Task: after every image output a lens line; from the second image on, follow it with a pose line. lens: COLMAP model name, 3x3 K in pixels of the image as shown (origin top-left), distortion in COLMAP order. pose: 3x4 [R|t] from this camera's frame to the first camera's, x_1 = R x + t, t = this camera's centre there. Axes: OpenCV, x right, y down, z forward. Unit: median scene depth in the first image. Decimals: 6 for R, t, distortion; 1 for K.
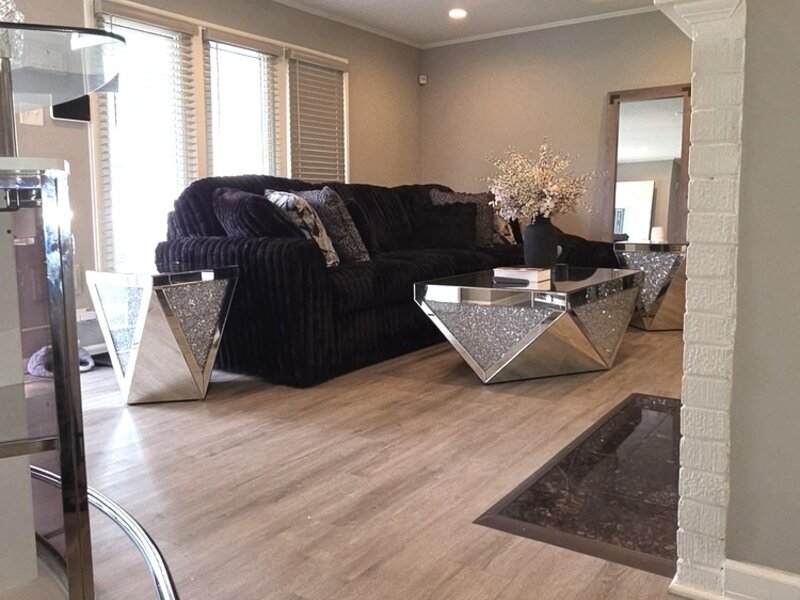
lens RADIAL K [[692.9, 0, 398.8], [0, 692.9, 278.1], [0, 0, 1]] dist [-0.005227, 0.006637]
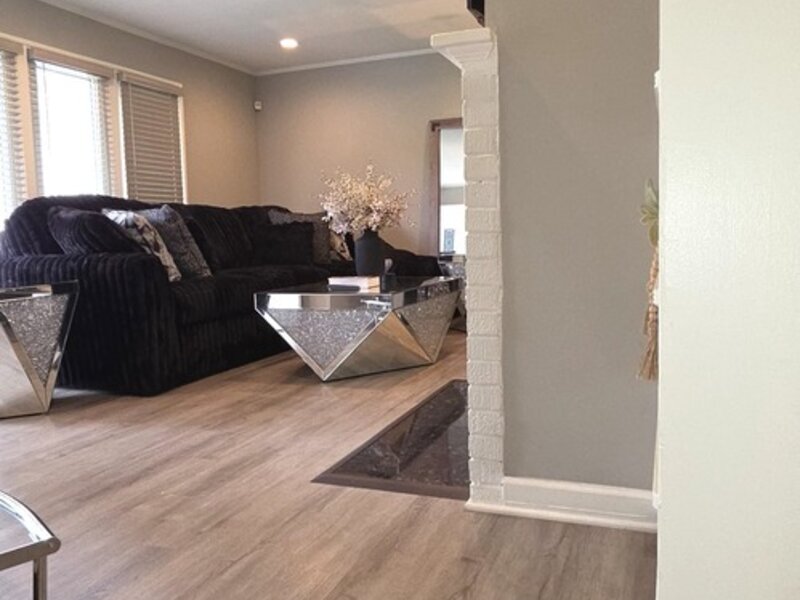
lens RADIAL K [[692.9, 0, 399.5], [0, 692.9, 300.2], [0, 0, 1]] dist [-0.005227, 0.006637]
pose [[0.974801, -0.037409, 0.219918, 0.004396], [0.039492, 0.999207, -0.005079, 0.033024], [-0.219553, 0.013636, 0.975505, -0.097281]]
